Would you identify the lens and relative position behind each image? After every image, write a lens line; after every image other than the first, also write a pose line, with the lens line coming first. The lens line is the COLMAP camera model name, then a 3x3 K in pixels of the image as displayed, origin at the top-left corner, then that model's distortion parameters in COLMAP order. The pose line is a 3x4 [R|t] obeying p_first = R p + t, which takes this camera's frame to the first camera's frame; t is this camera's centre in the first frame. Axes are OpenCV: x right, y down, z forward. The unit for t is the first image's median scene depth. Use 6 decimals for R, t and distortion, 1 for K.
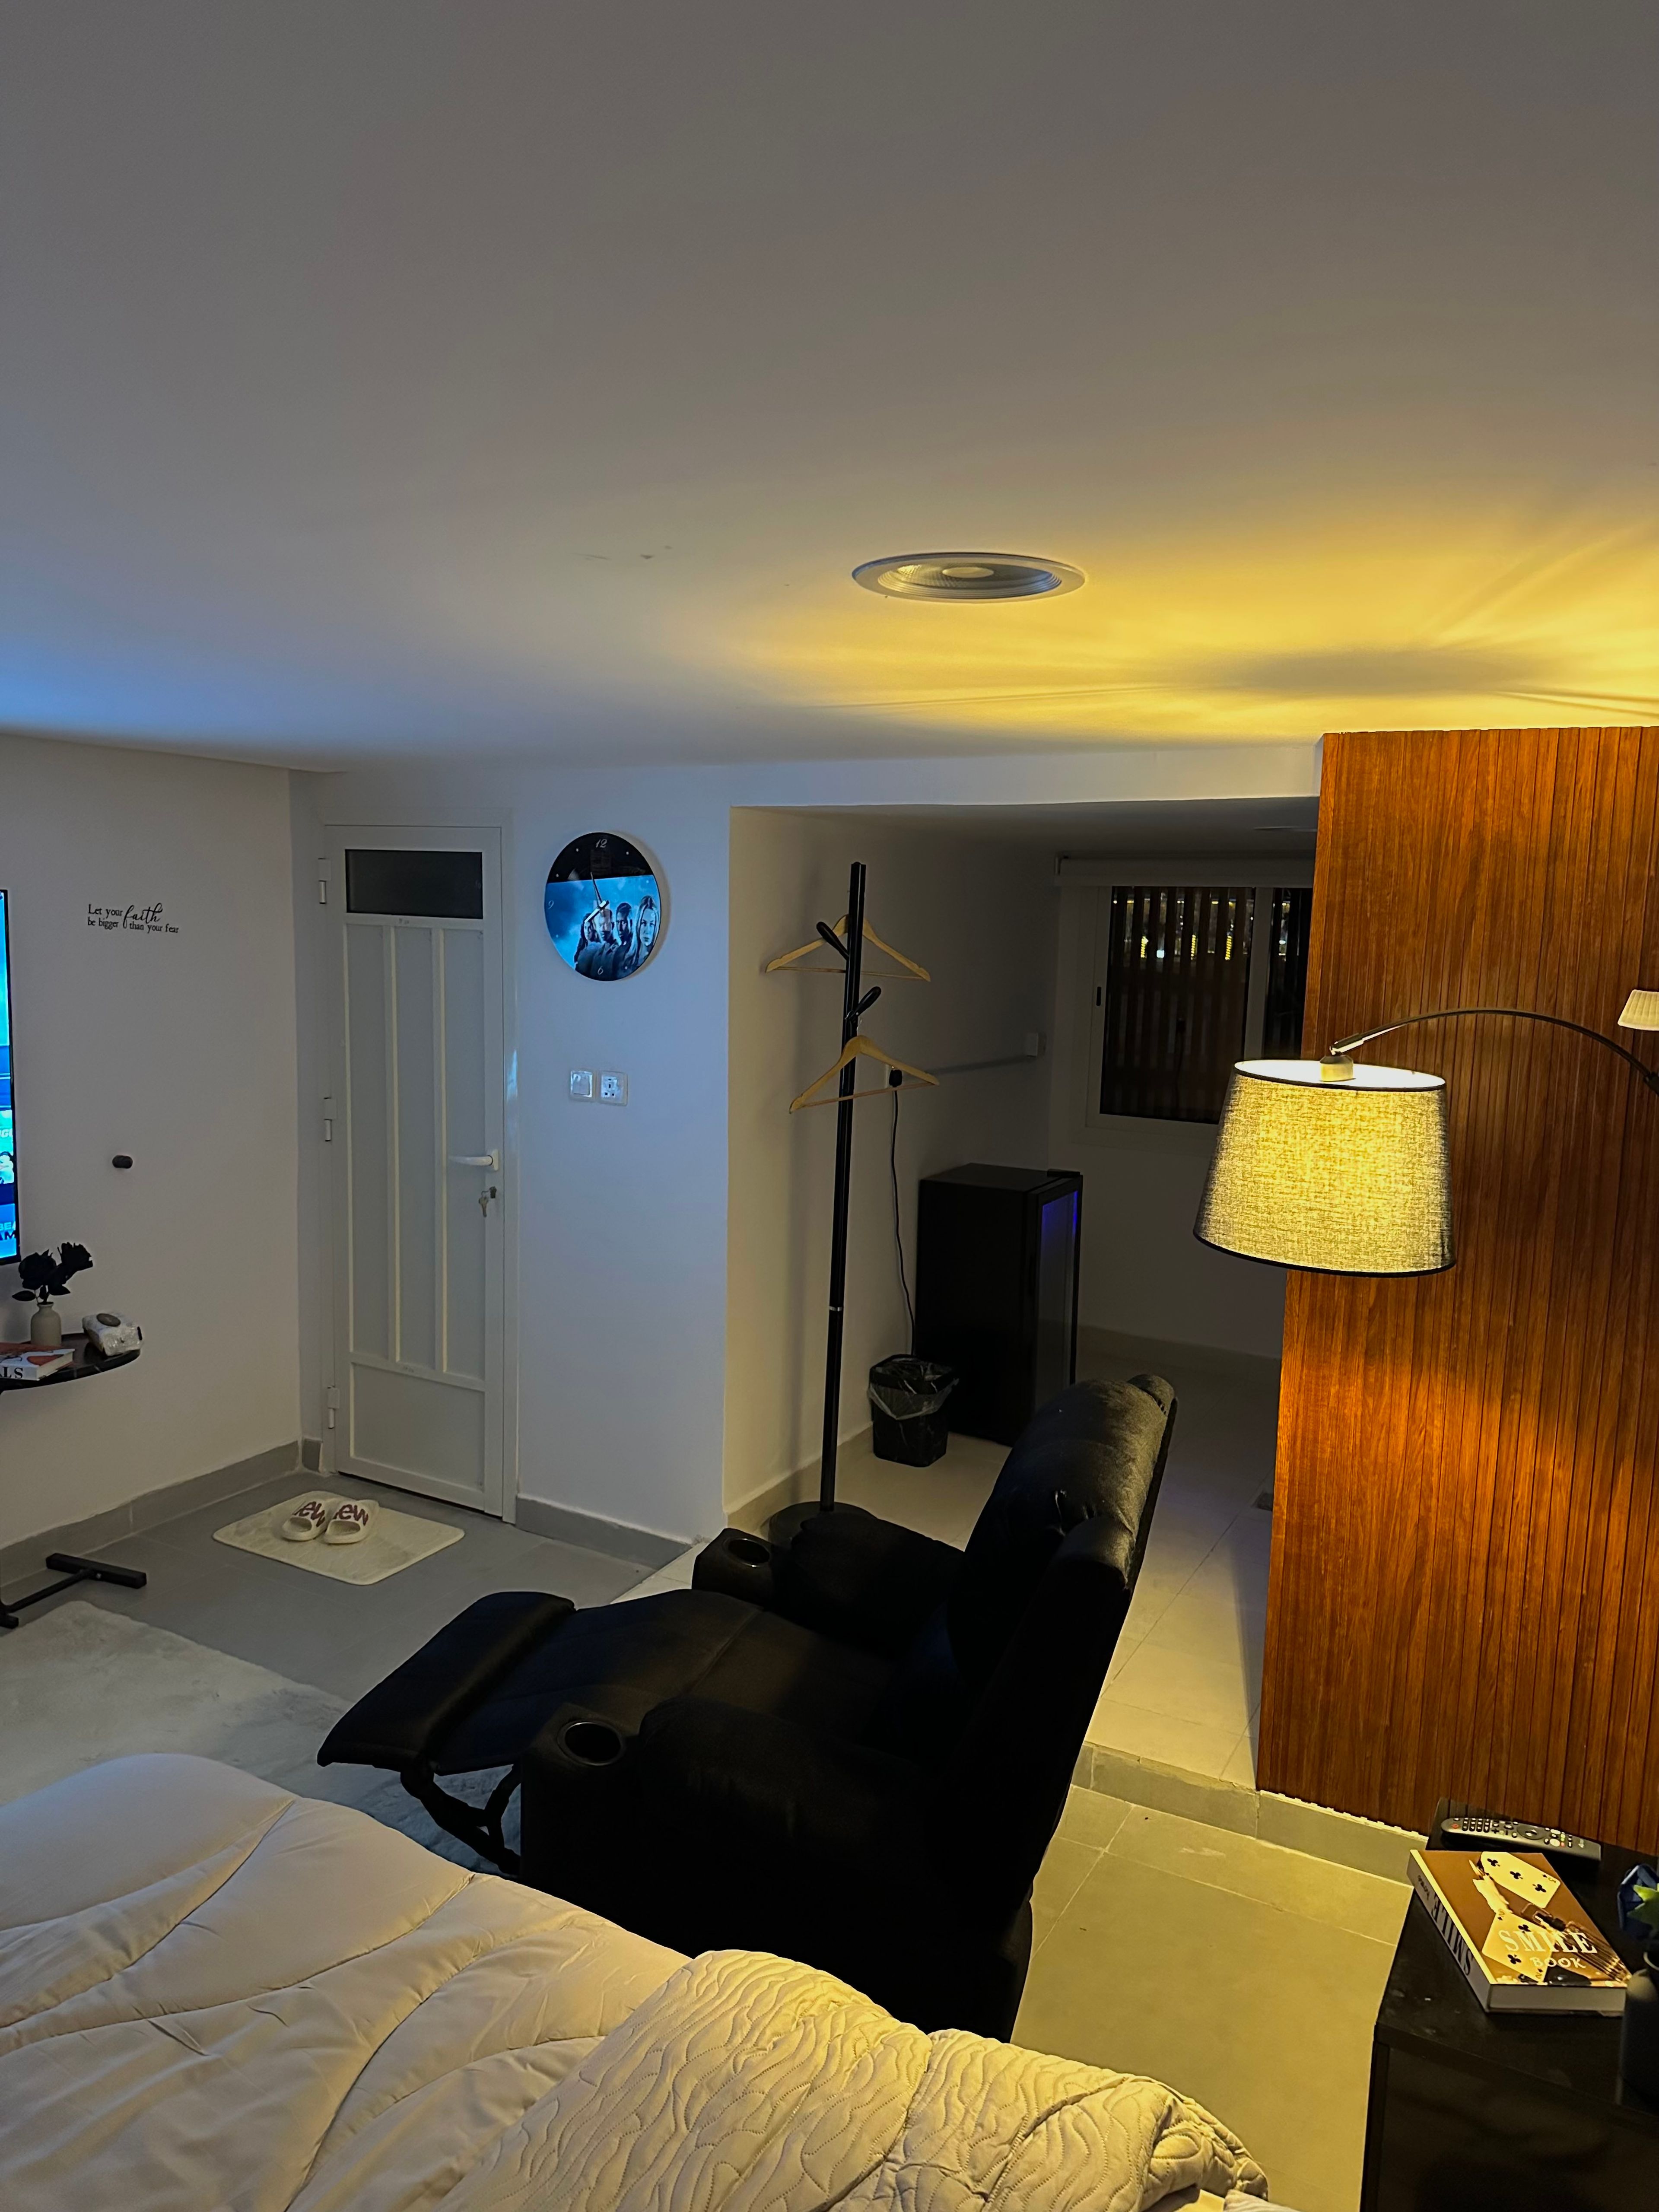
lens RADIAL K [[1558.3, 0, 829.5], [0, 1558.3, 1106.0], [0, 0, 1]] dist [0.169191, -0.318981]
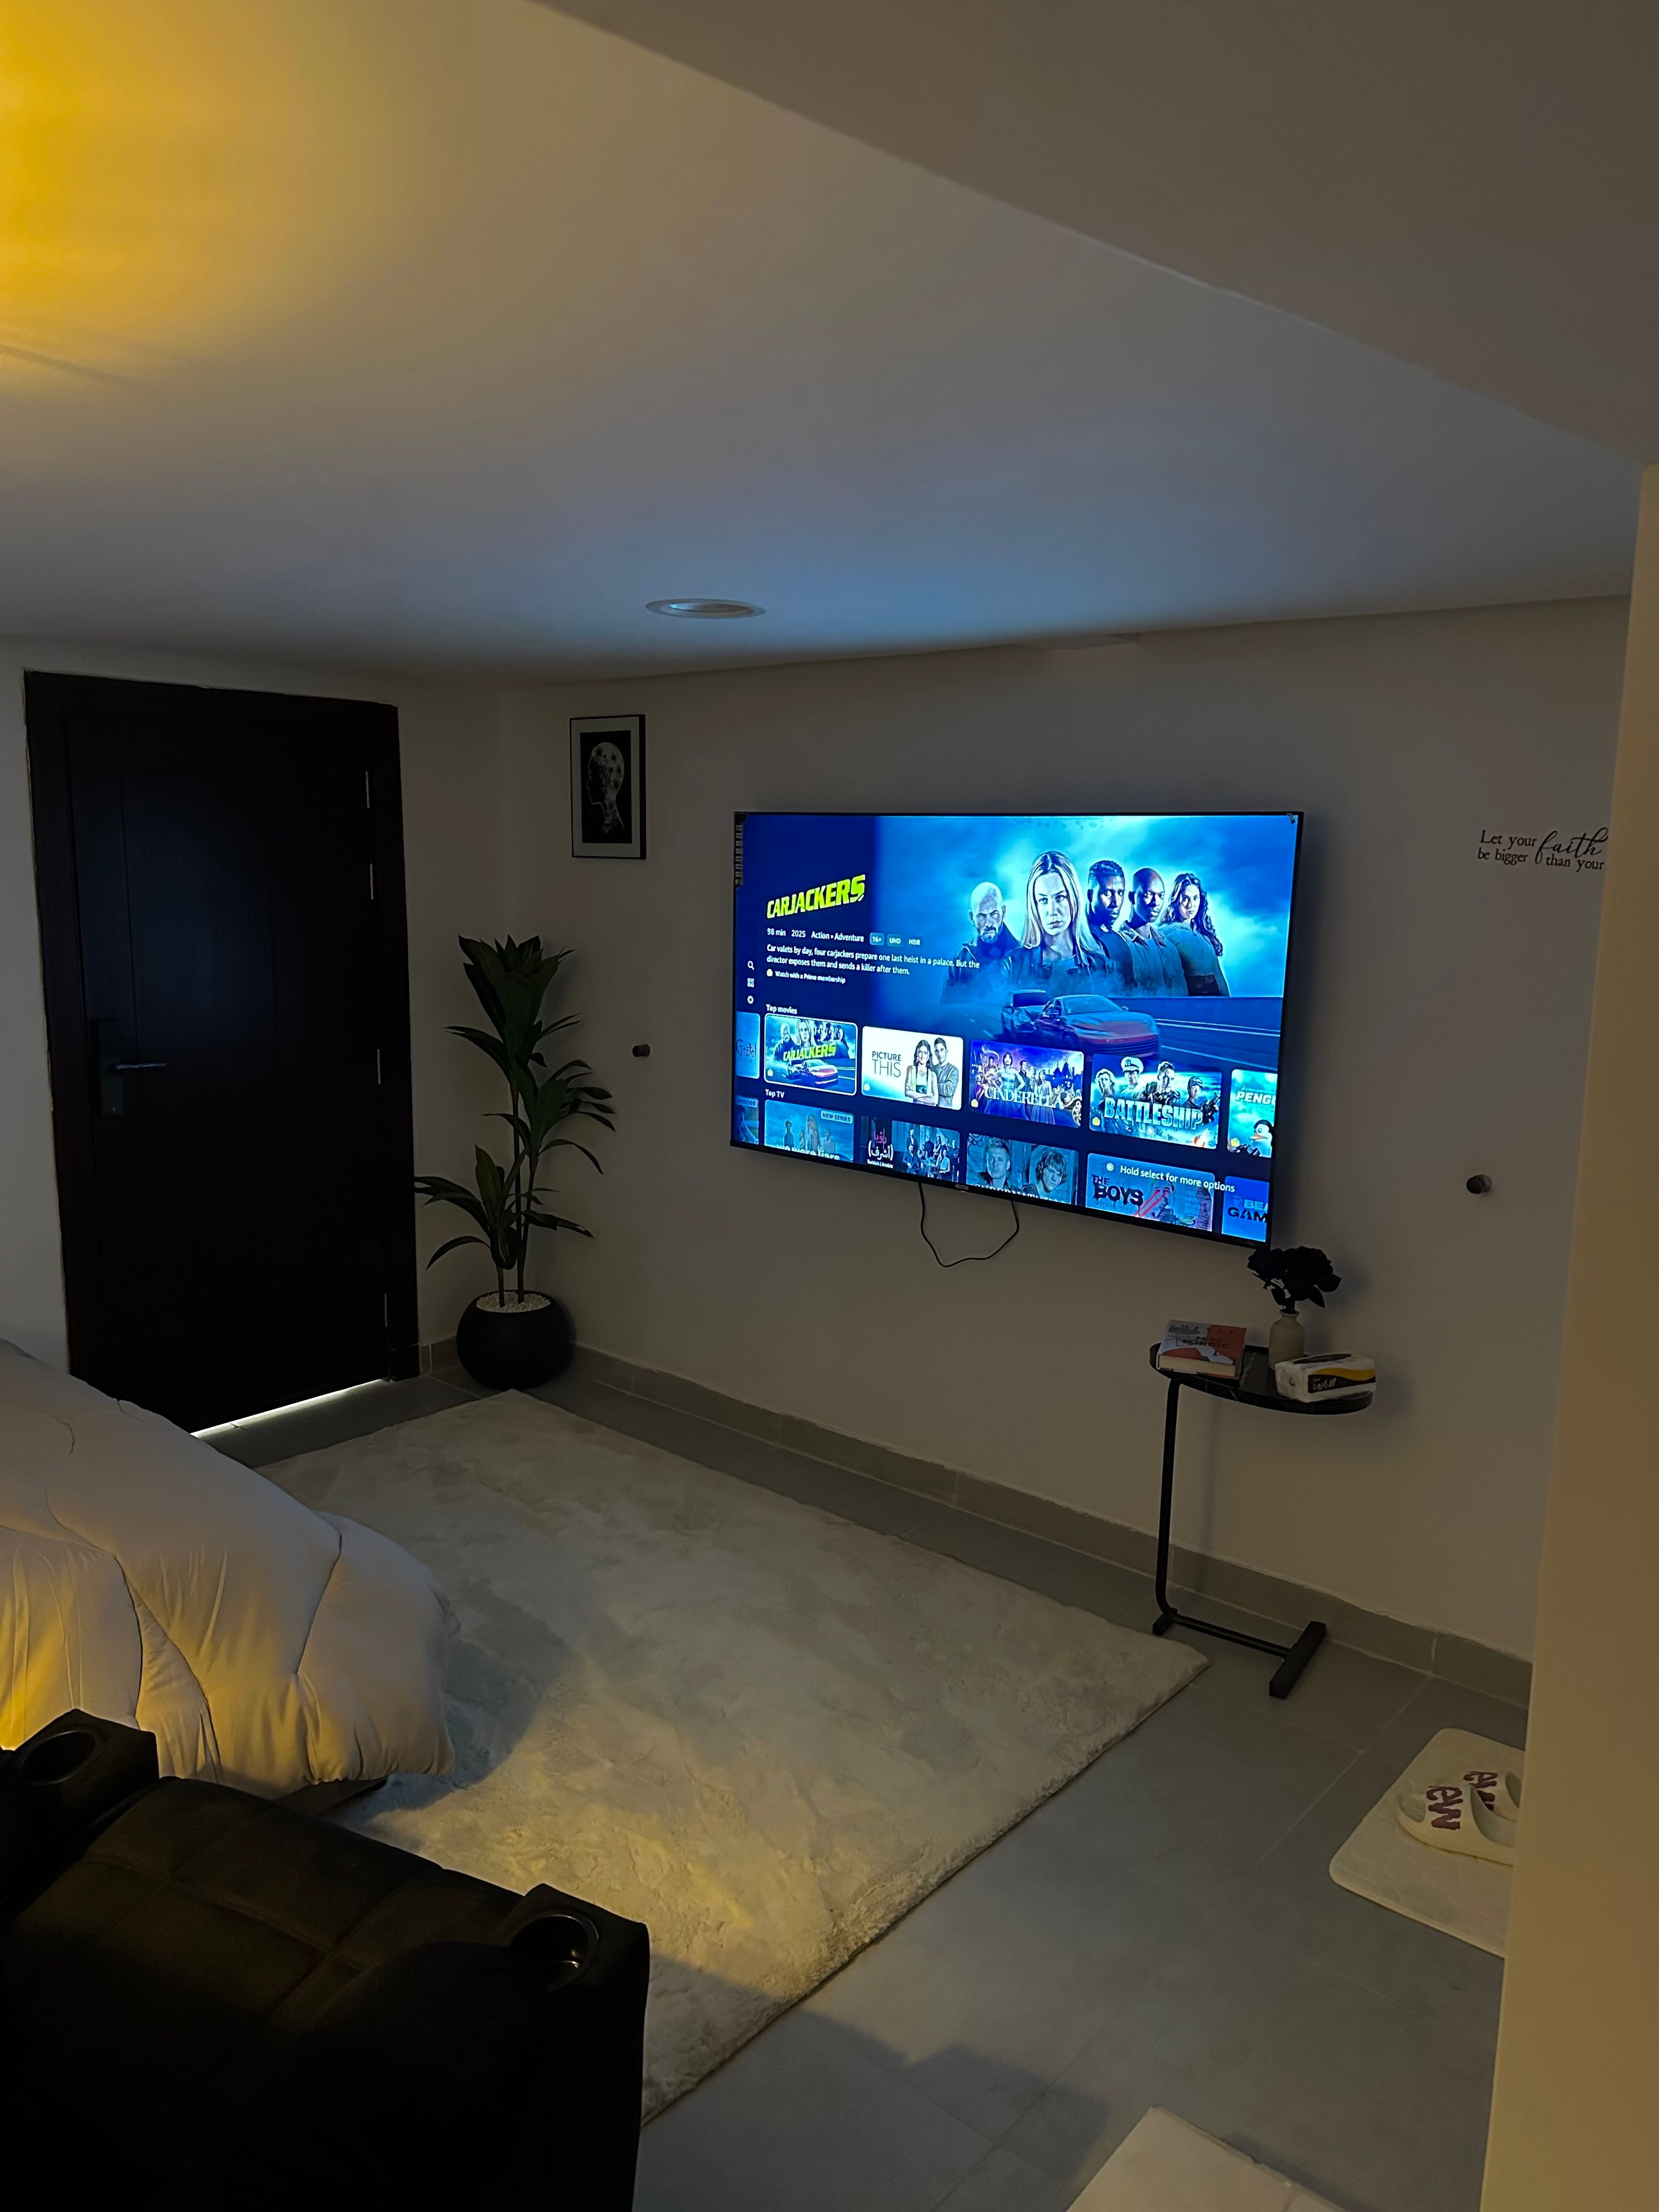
lens RADIAL K [[1558.3, 0, 829.5], [0, 1558.3, 1106.0], [0, 0, 1]] dist [0.169191, -0.318981]
pose [[-0.195429, 0.133616, -0.971573, 0.327697], [-0.150853, 0.974790, 0.164402, -0.077089], [0.969046, 0.178694, -0.170346, 0.850422]]
